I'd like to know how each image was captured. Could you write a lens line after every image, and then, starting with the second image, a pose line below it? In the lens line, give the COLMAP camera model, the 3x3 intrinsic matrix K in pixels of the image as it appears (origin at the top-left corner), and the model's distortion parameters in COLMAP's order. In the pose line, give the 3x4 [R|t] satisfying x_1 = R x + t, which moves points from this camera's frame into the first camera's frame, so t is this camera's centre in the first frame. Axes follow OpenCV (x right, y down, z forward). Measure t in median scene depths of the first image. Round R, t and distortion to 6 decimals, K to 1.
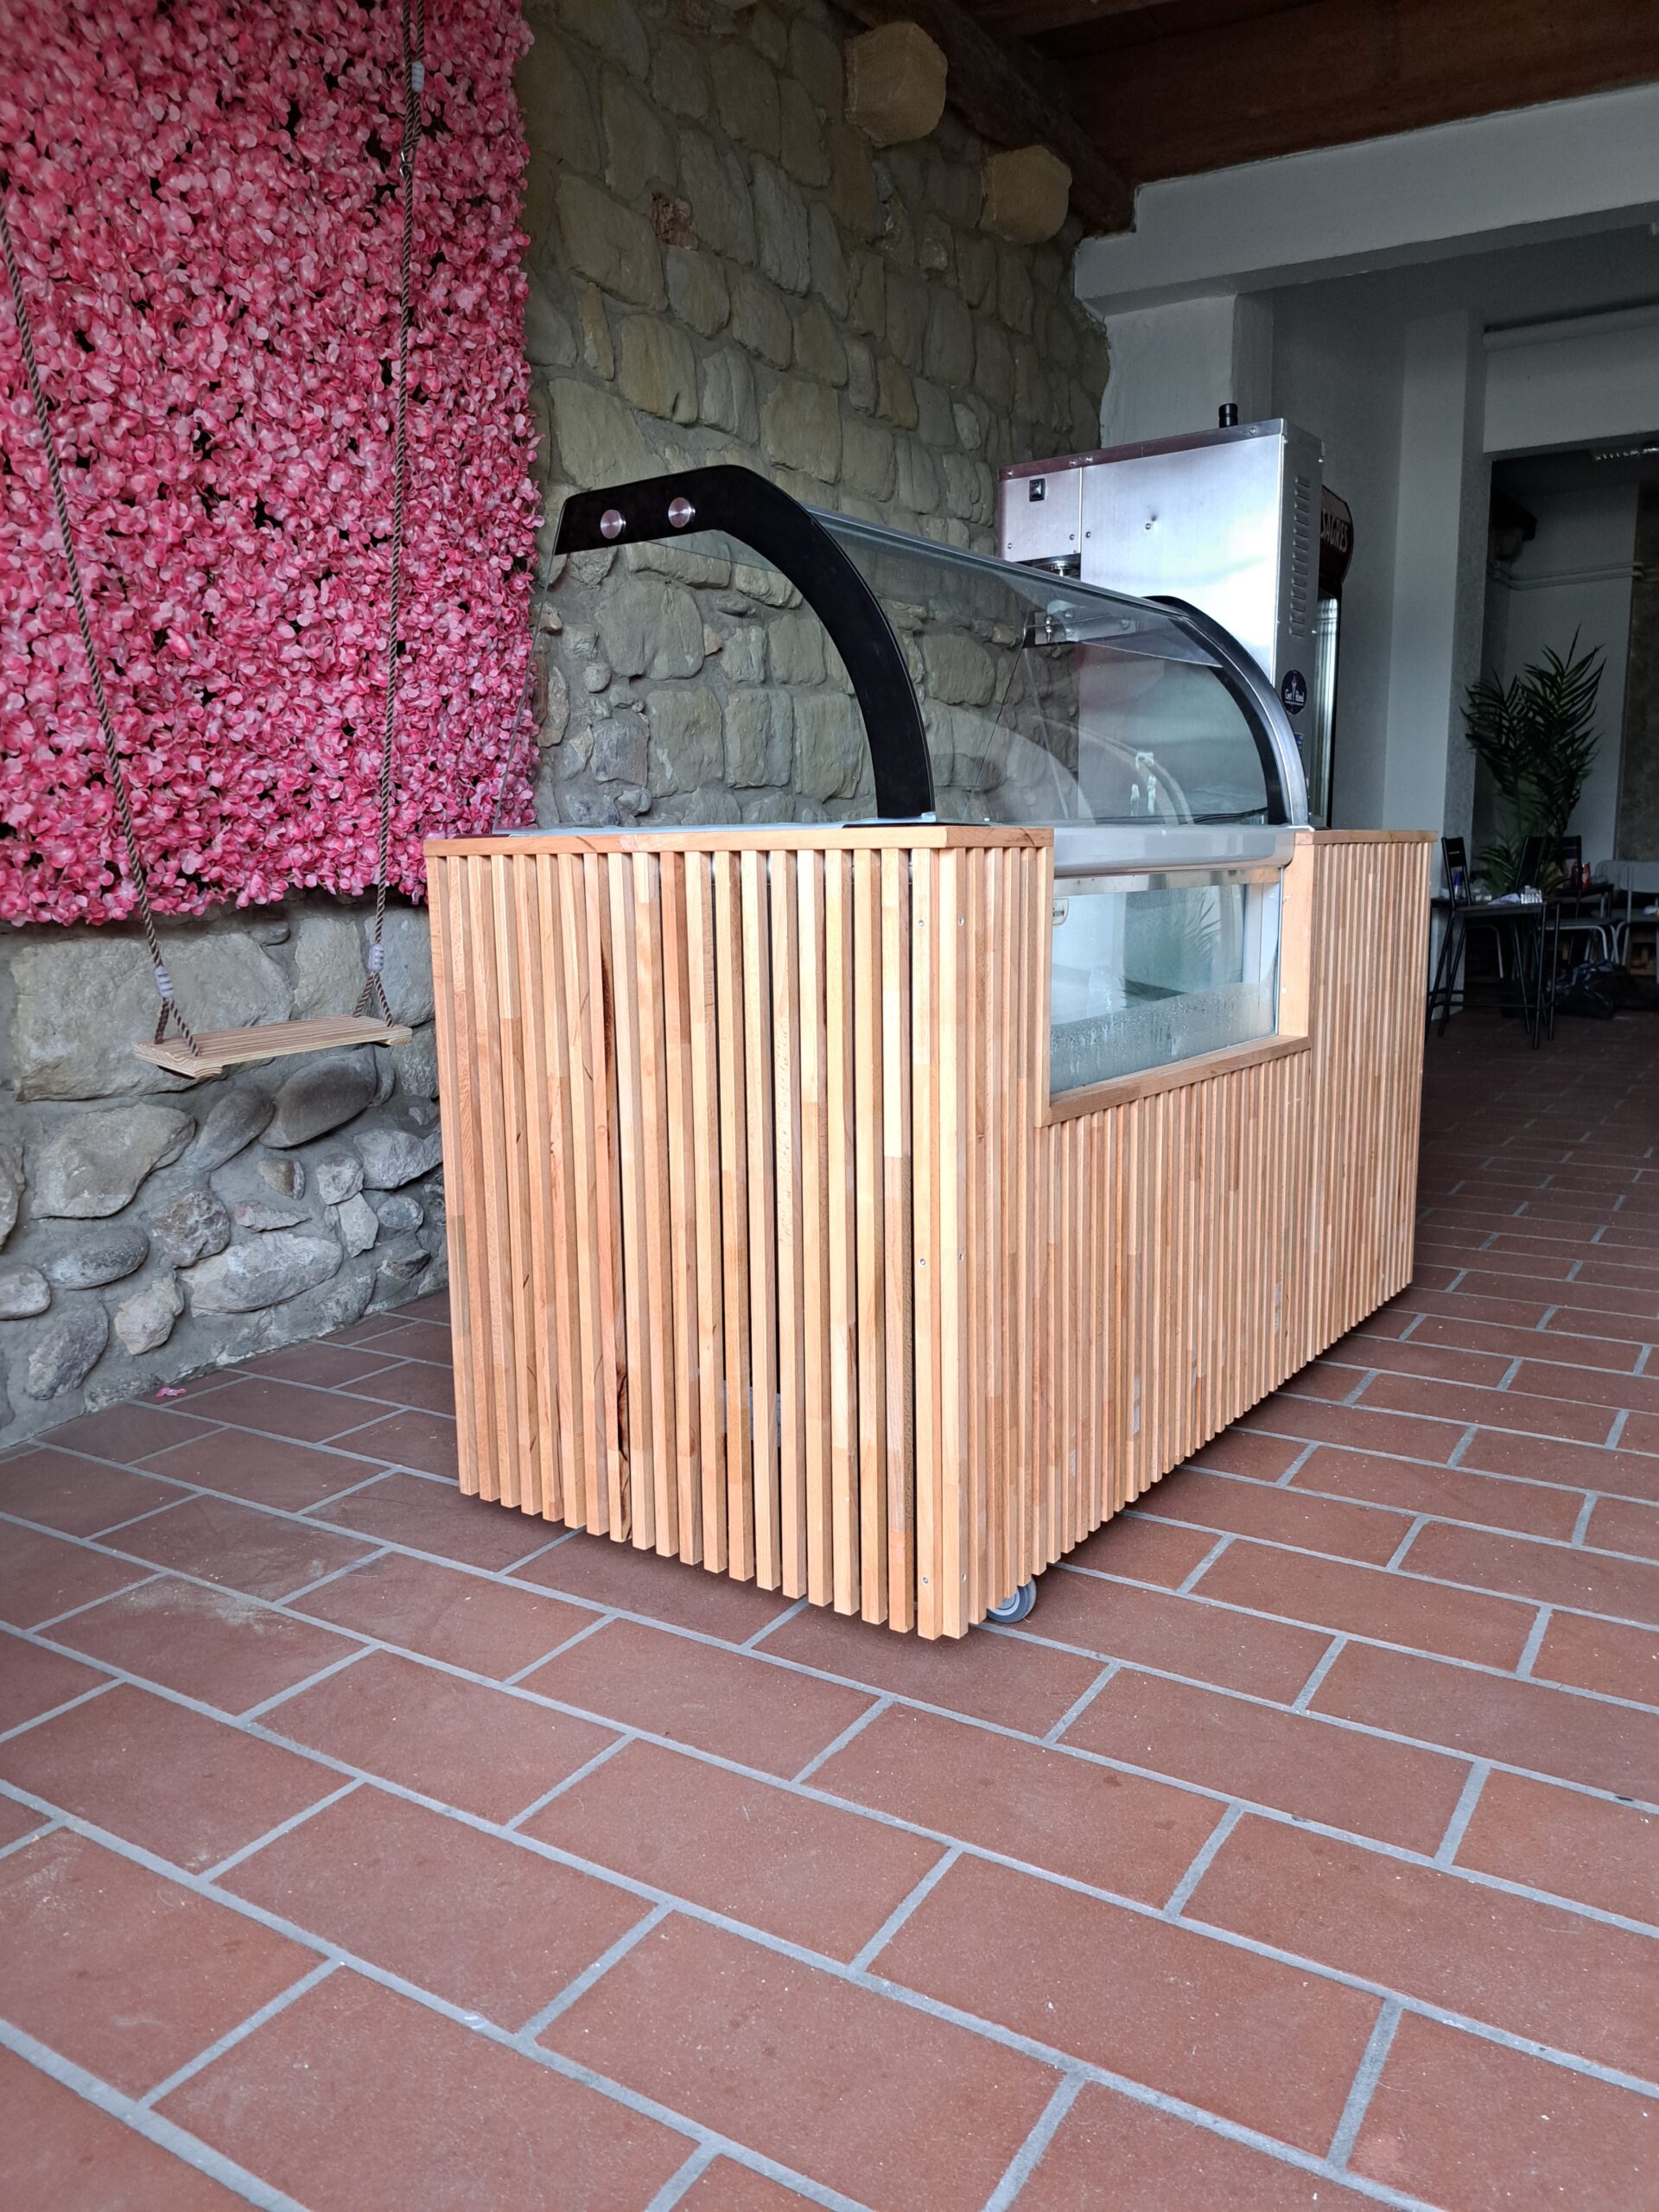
lens RADIAL K [[1588.5, 0, 850.6], [0, 1588.5, 1113.1], [0, 0, 1]] dist [0.040627, -0.032624]
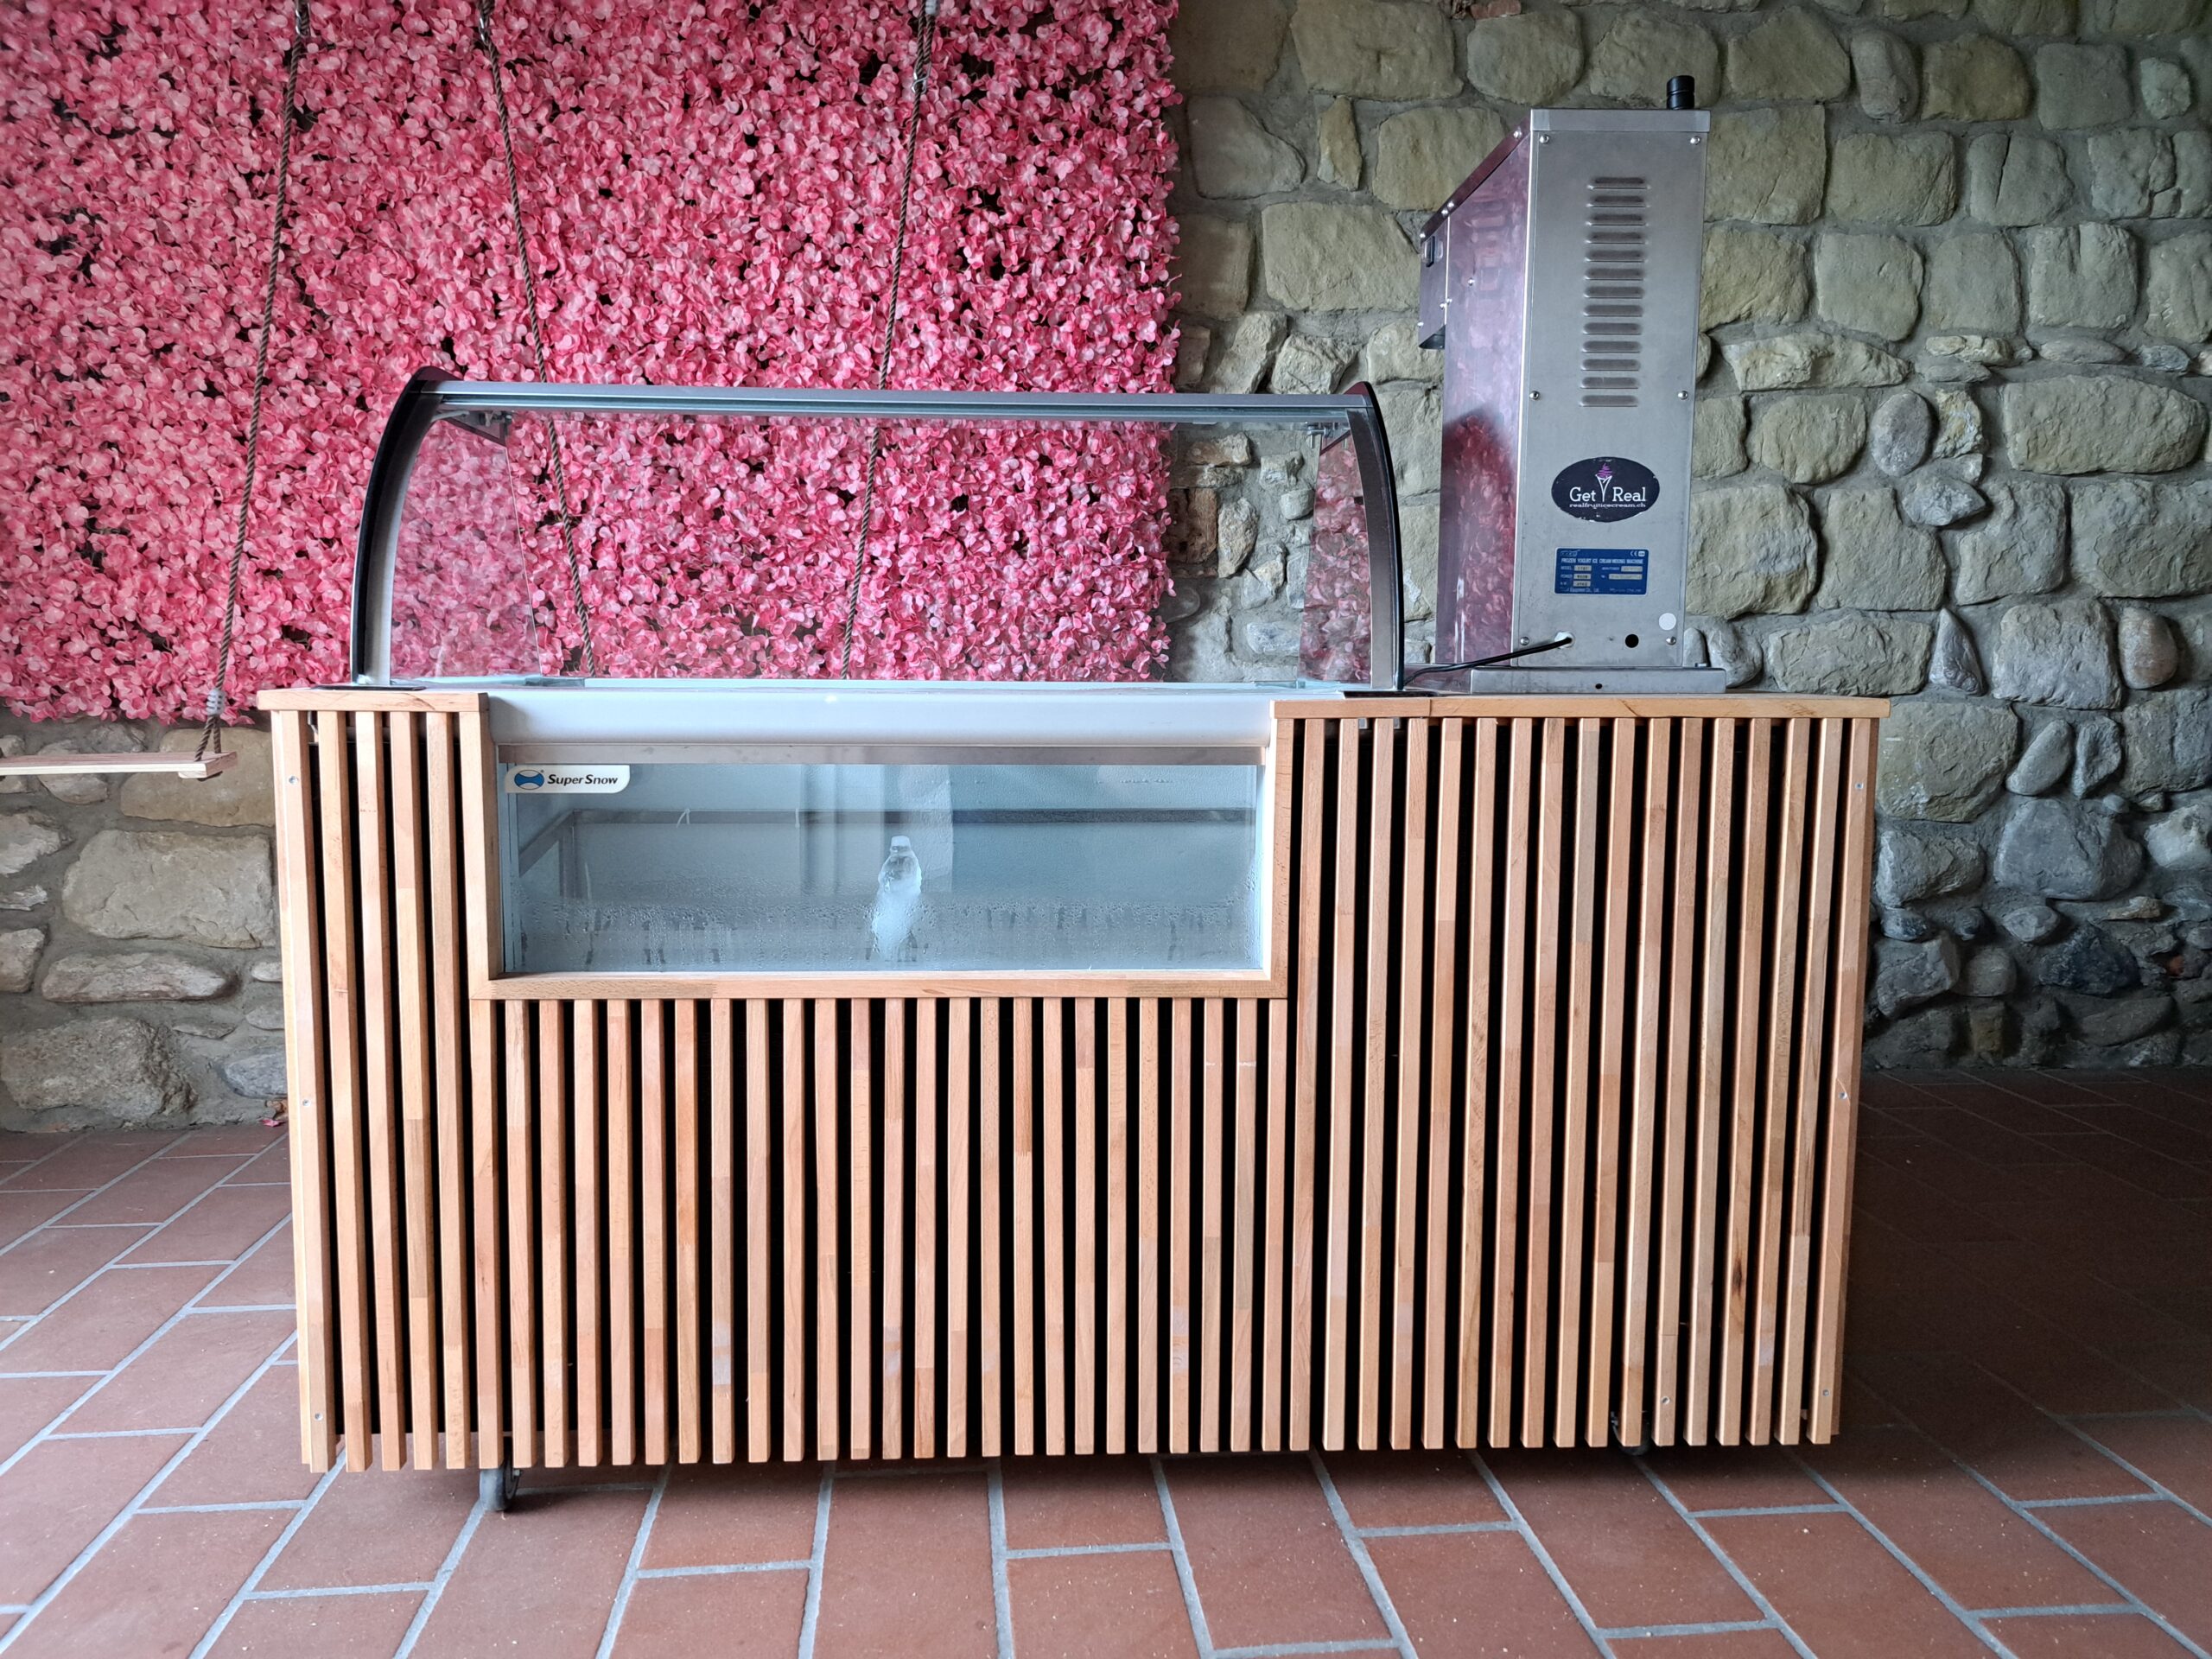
lens RADIAL K [[1588.5, 0, 1115.1], [0, 1588.5, 833.9], [0, 0, 1]] dist [0.040627, -0.032624]
pose [[0.611381, 0.107912, -0.783944, 0.756269], [-0.139765, 0.989810, 0.027250, -0.119719], [0.778896, 0.092909, 0.620233, 0.468100]]
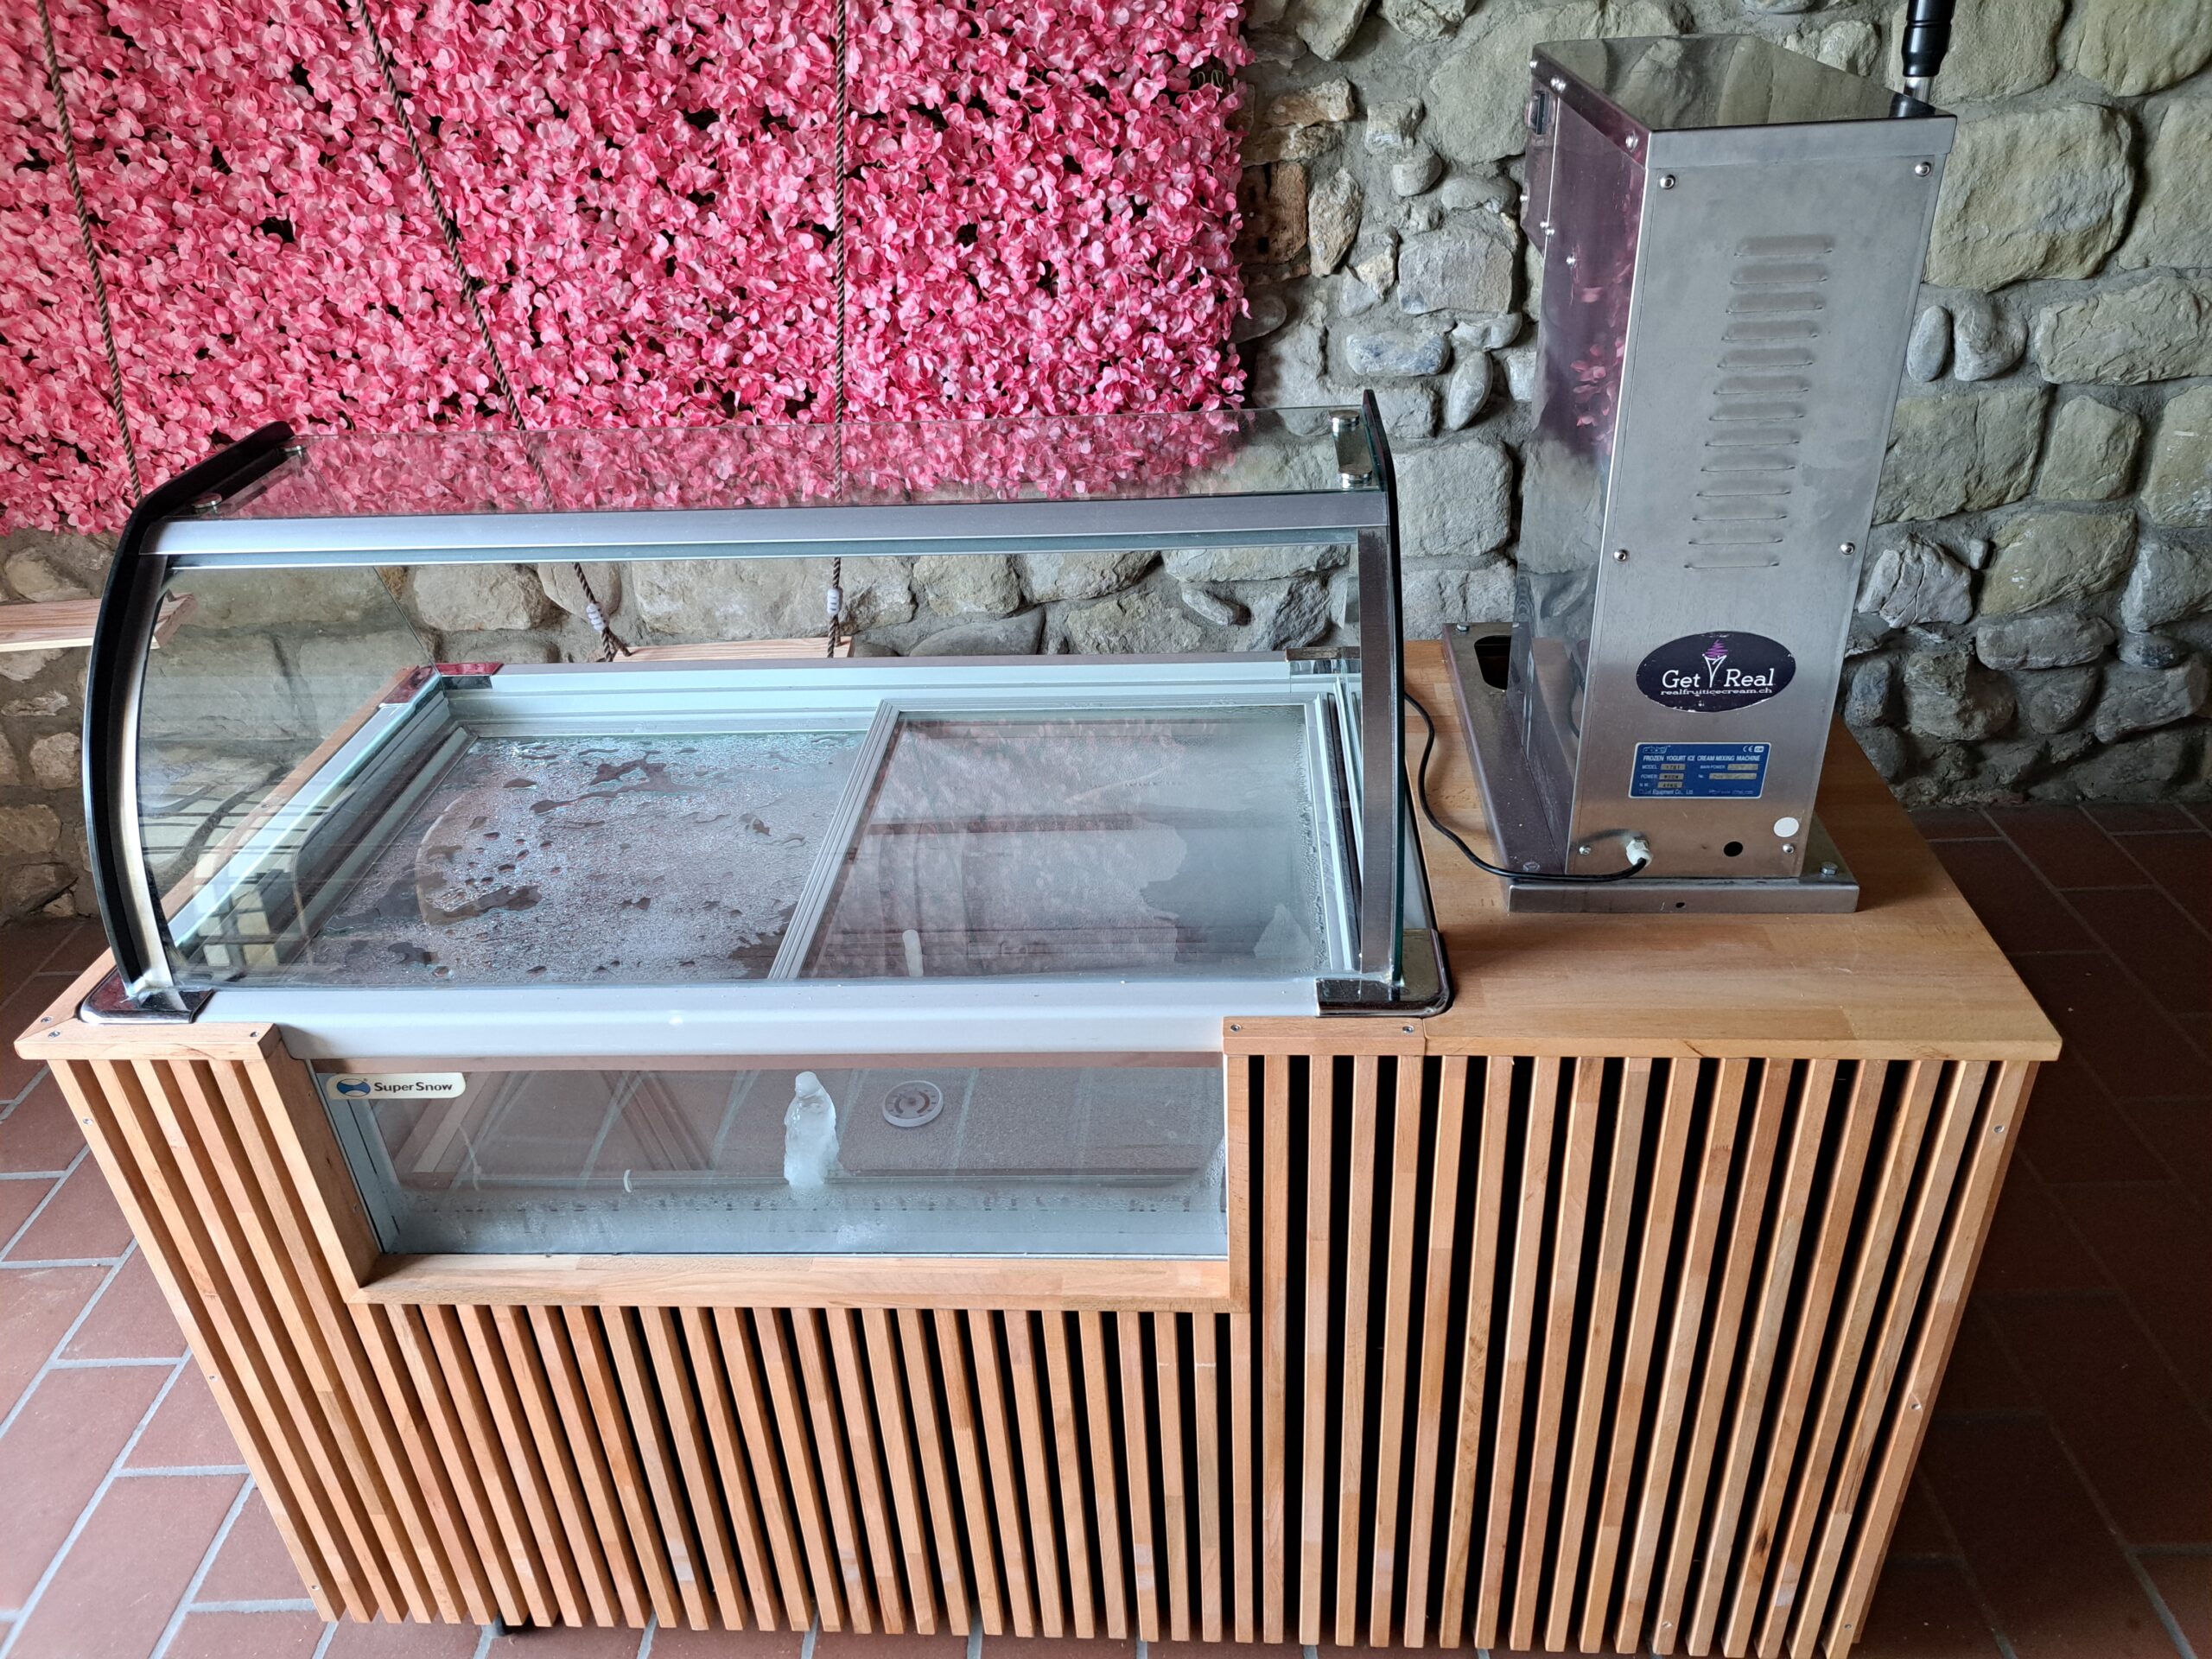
lens RADIAL K [[1588.5, 0, 1126.0], [0, 1588.5, 815.1], [0, 0, 1]] dist [0.040627, -0.032624]
pose [[0.523581, 0.430041, -0.735477, 0.606356], [-0.096136, 0.887569, 0.450532, -0.458117], [0.846534, -0.165184, 0.506057, 0.647165]]
